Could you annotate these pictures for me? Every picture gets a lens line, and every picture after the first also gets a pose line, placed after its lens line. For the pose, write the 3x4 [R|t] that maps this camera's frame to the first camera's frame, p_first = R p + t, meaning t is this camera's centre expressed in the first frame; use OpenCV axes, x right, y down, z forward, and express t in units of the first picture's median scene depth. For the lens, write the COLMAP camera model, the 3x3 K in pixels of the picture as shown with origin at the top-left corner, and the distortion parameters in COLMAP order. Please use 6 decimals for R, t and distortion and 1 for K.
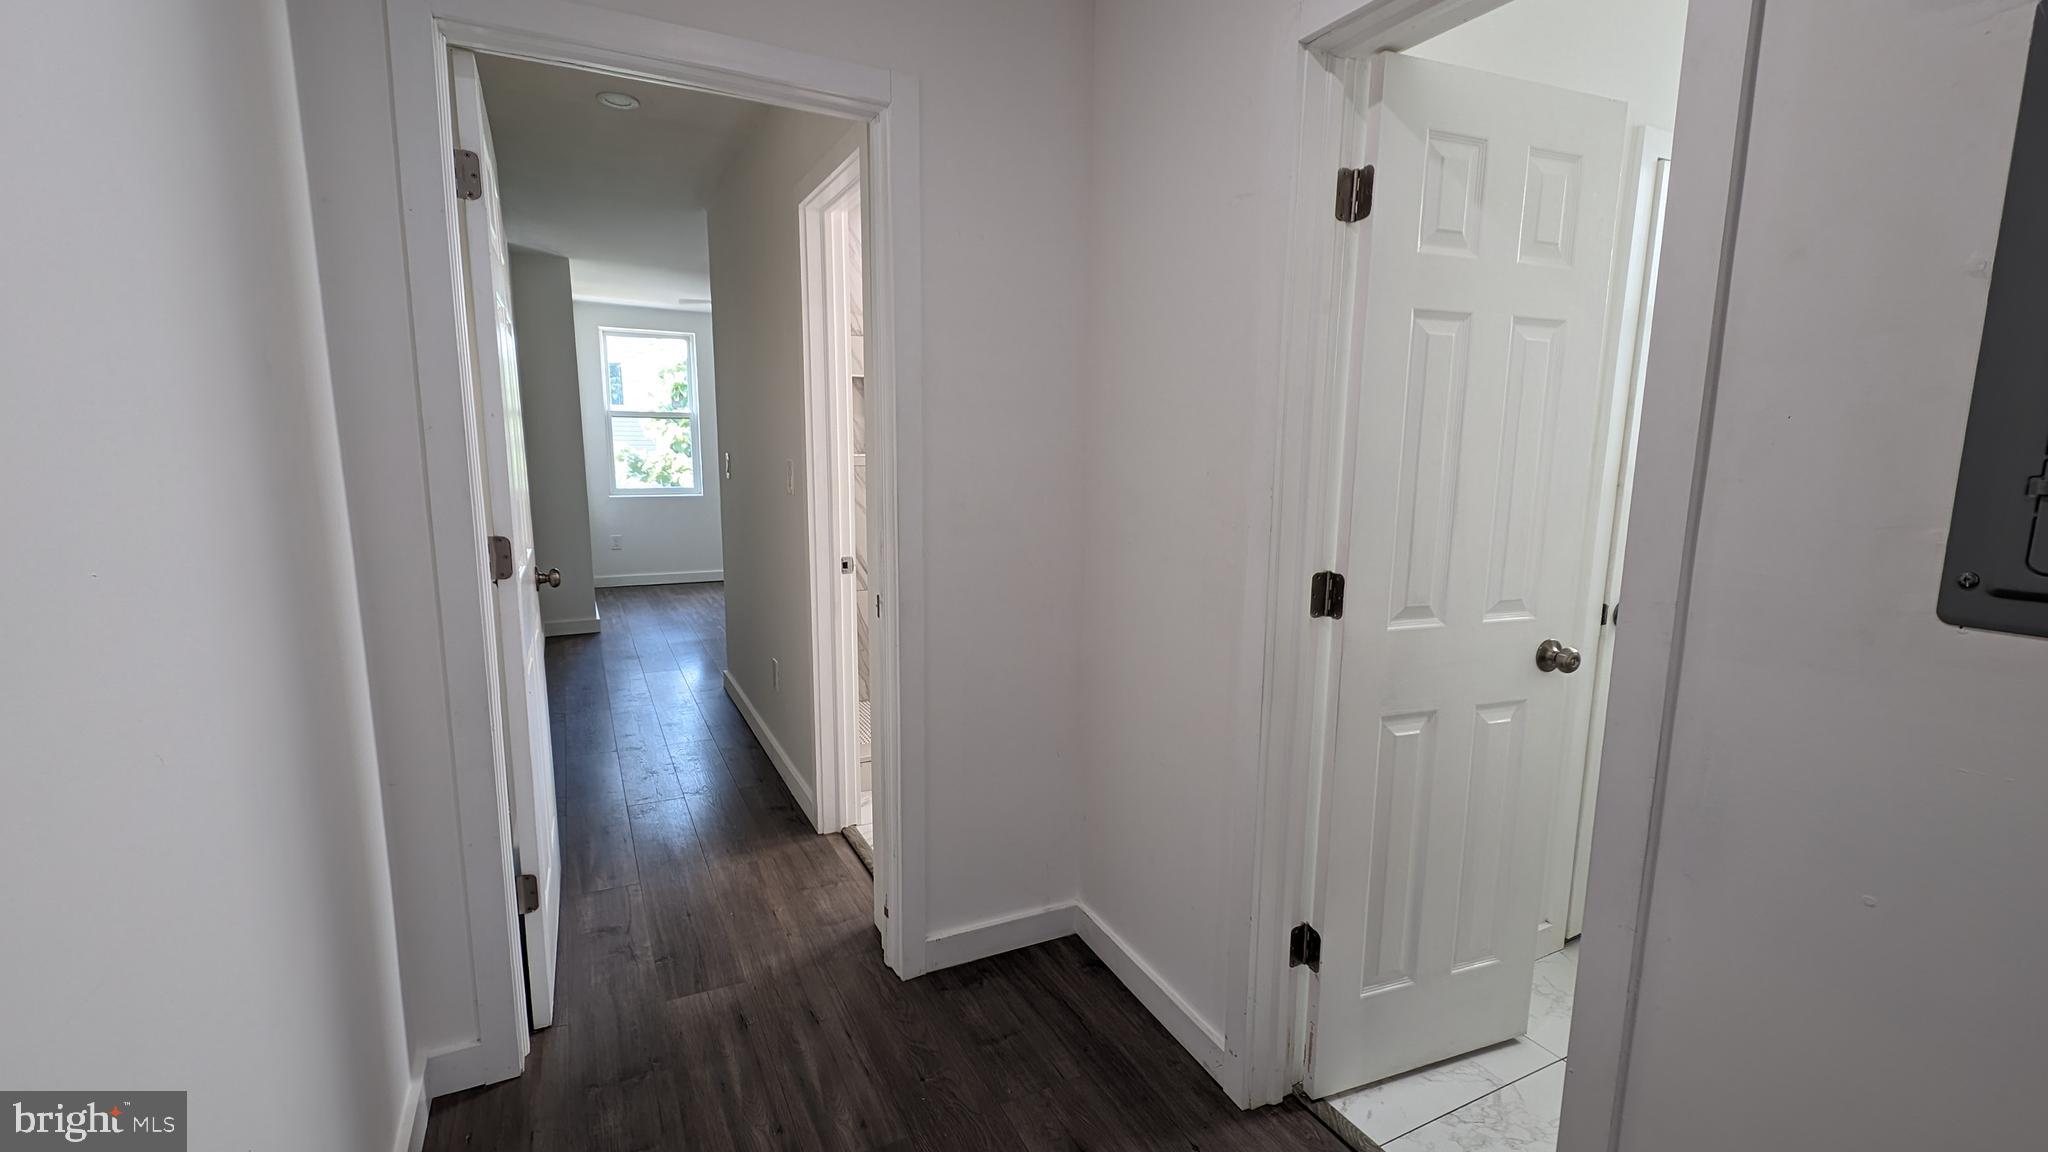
lens RADIAL K [[884.9, 0, 1033.2], [0, 884.9, 577.3], [0, 0, 1]] dist [0.000115, -0.003985]
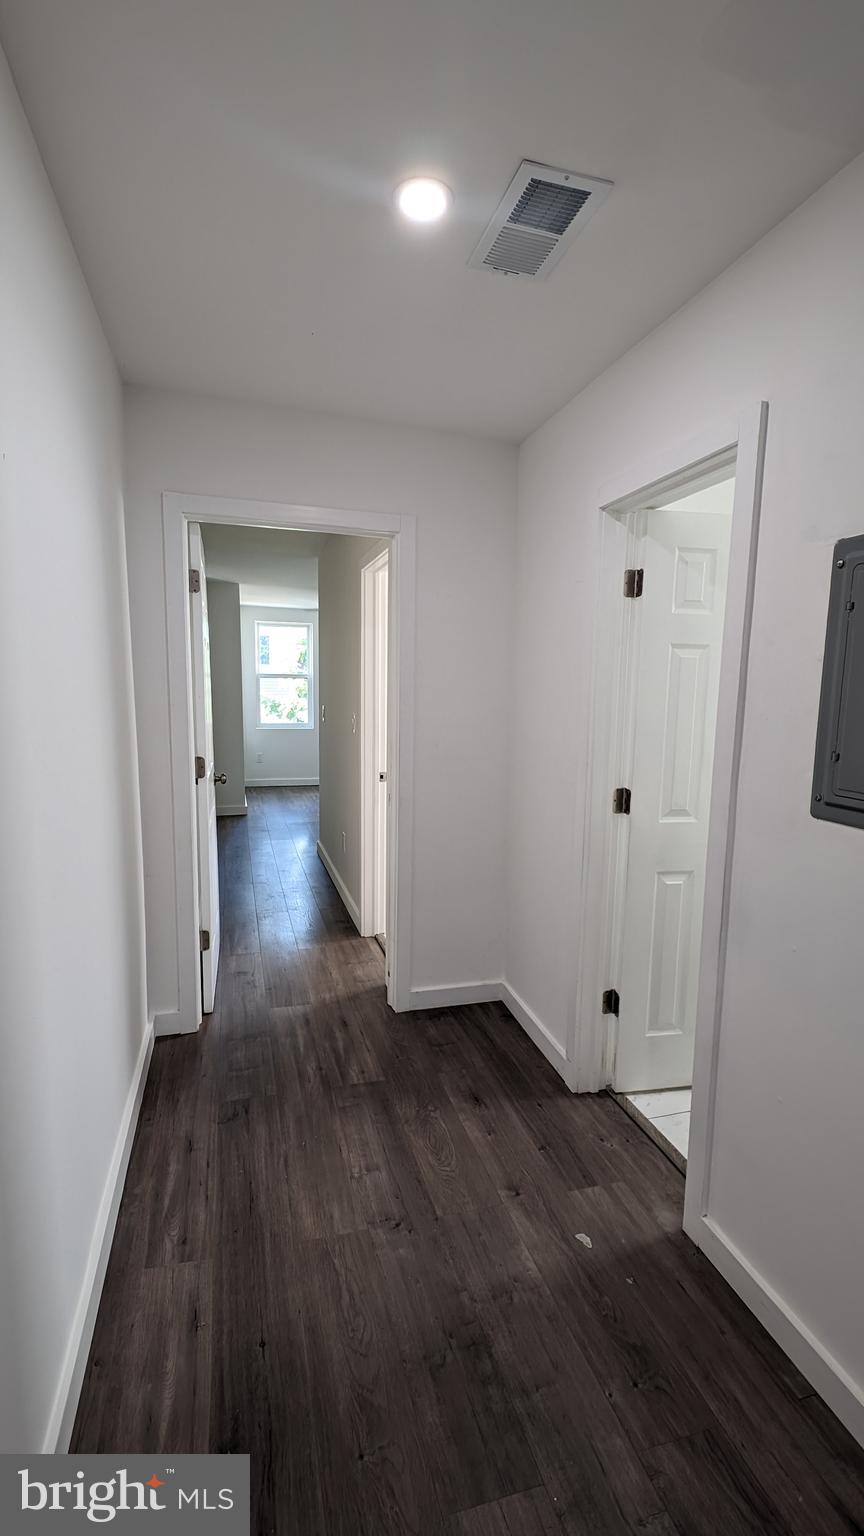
lens RADIAL K [[663.7, 0, 430.6], [0, 663.7, 766.9], [0, 0, 1]] dist [0.000115, -0.003985]
pose [[0.981667, 0.027390, -0.188626, 0.172272], [-0.033650, 0.998981, -0.030064, 0.003785], [0.187611, 0.035860, 0.981589, -0.335951]]
